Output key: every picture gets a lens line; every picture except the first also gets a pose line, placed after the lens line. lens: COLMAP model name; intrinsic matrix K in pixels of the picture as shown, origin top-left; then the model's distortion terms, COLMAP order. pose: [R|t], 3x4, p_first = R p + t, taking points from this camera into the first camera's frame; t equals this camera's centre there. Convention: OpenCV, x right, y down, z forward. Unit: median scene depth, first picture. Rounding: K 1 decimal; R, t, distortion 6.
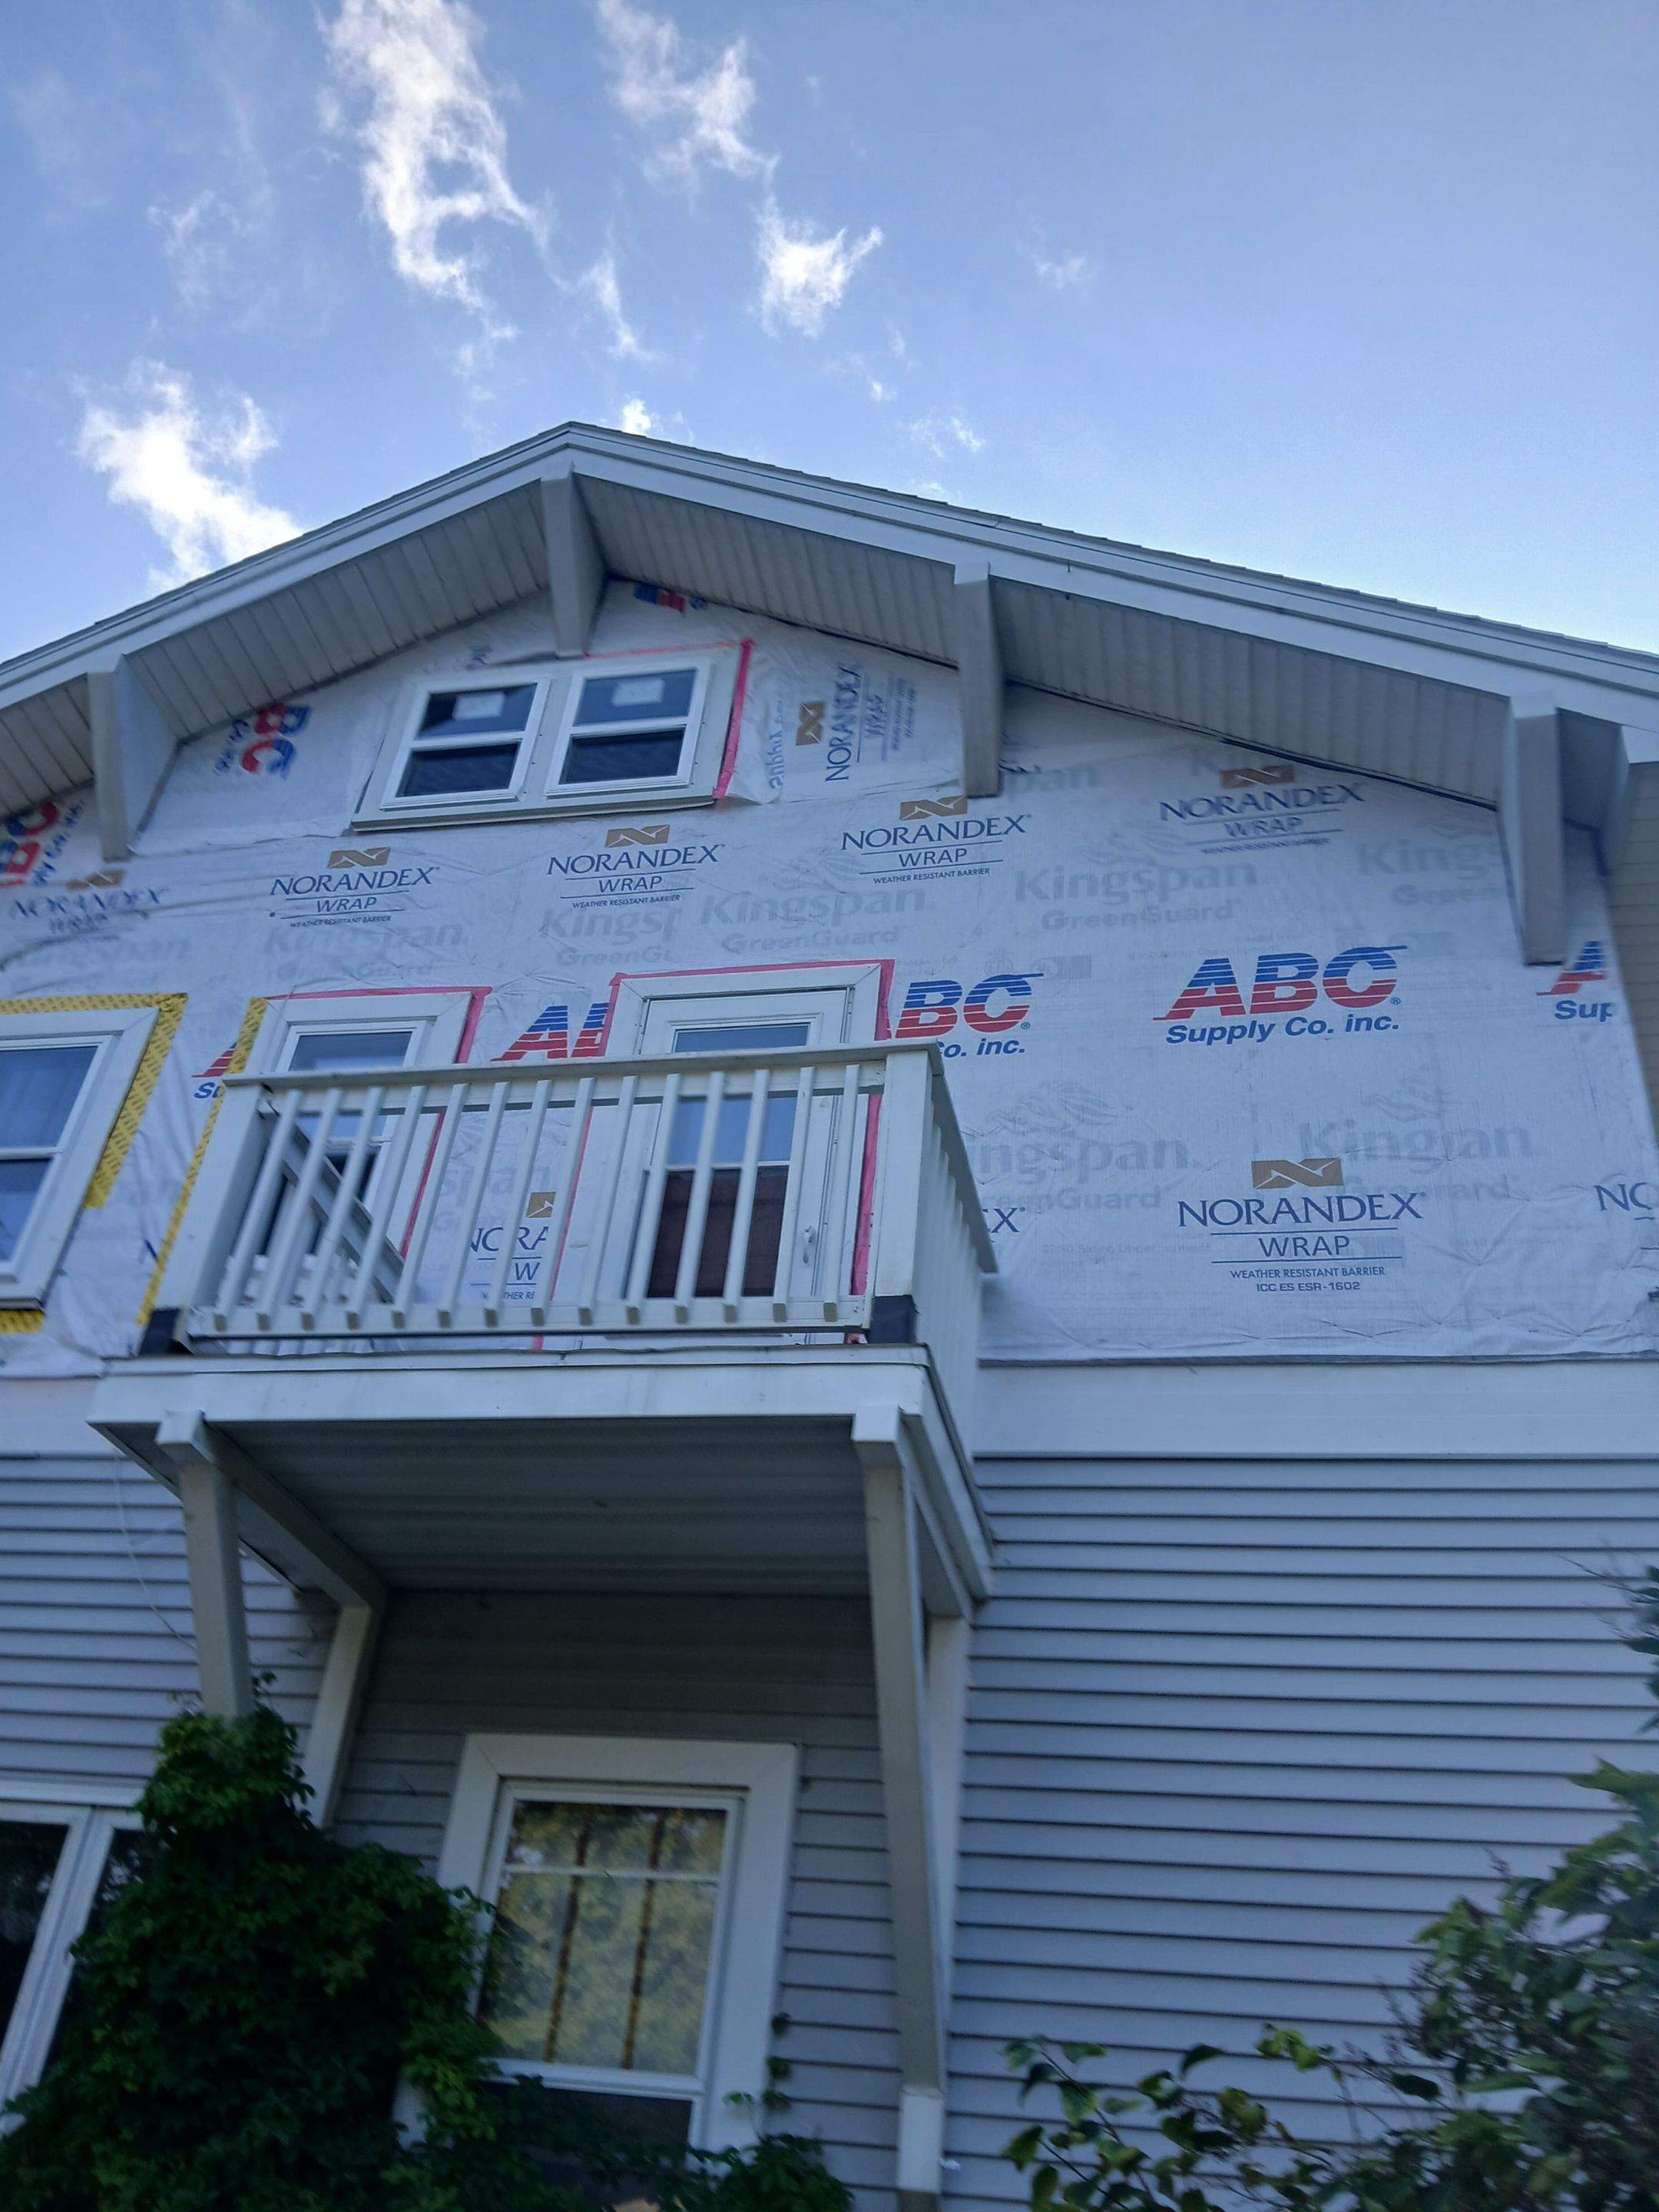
lens RADIAL K [[1697.5, 0, 830.4], [0, 1697.5, 1198.1], [0, 0, 1]] dist [0.006793, -0.097409]
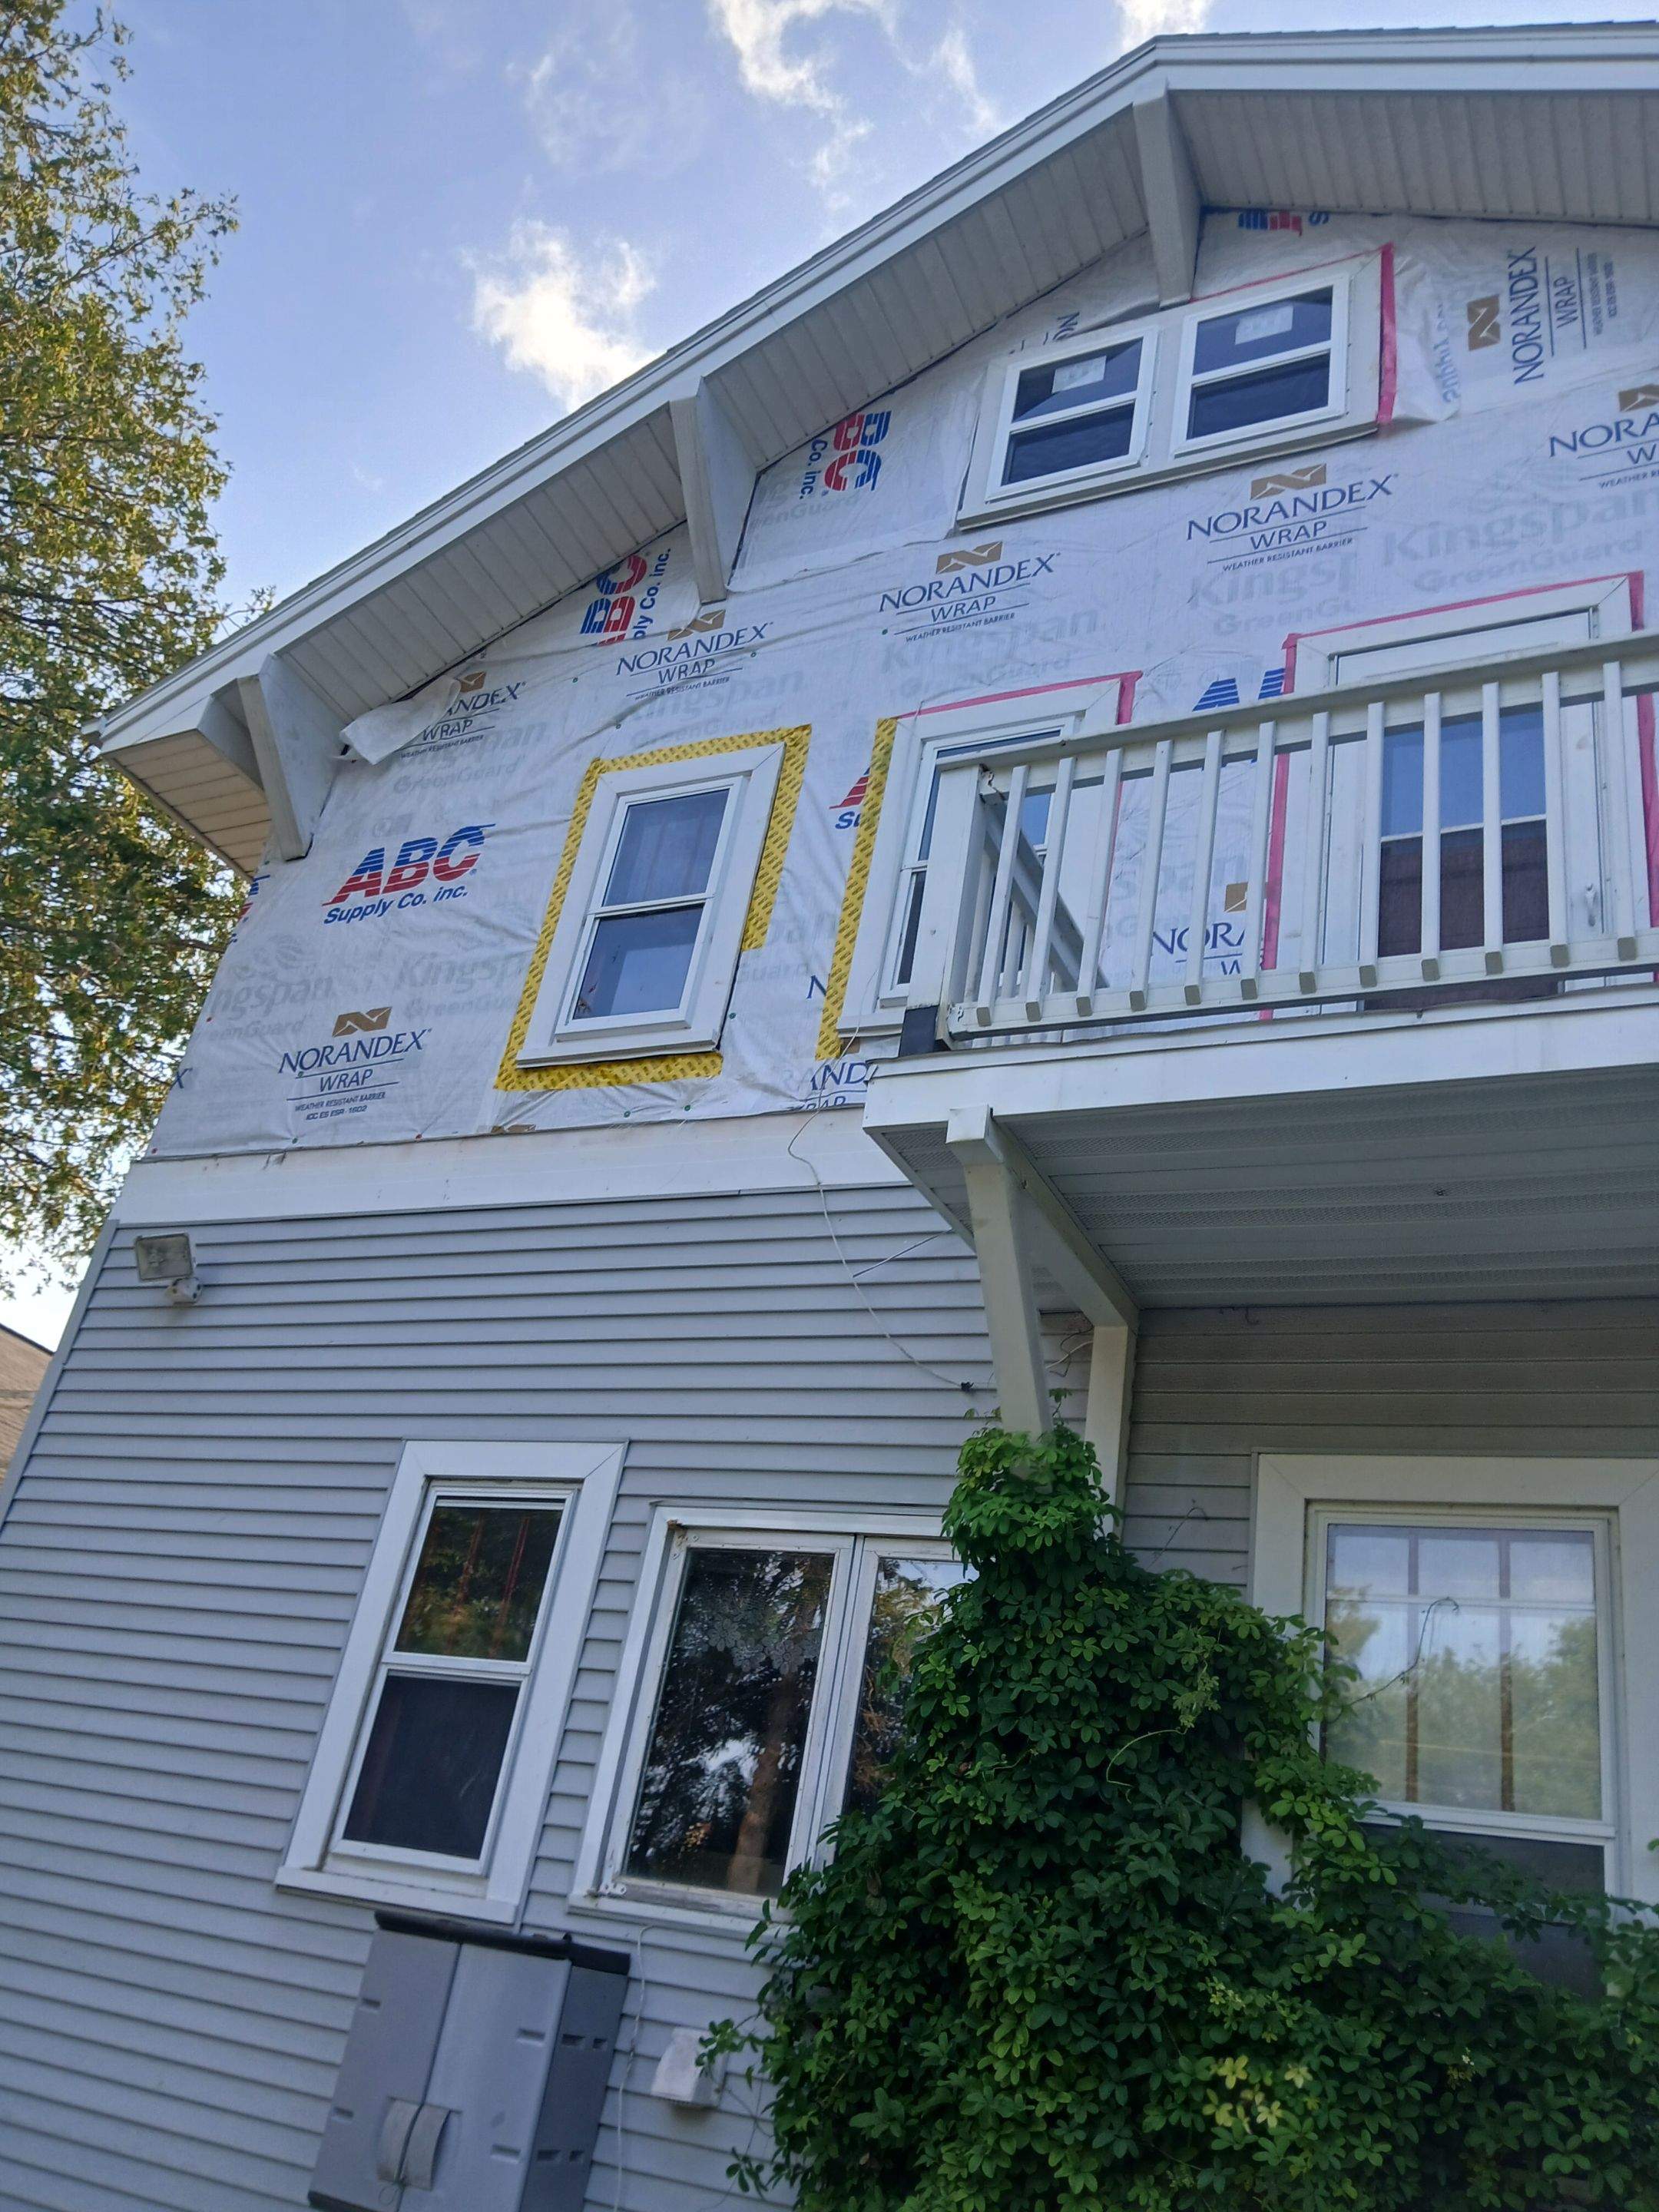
lens RADIAL K [[1689.8, 0, 824.8], [0, 1689.8, 1173.0], [0, 0, 1]] dist [0.001665, -0.093553]
pose [[0.963979, -0.054284, -0.260381, -0.139373], [0.080530, 0.992571, 0.091205, 0.044790], [0.253495, -0.108888, 0.961189, 0.059868]]
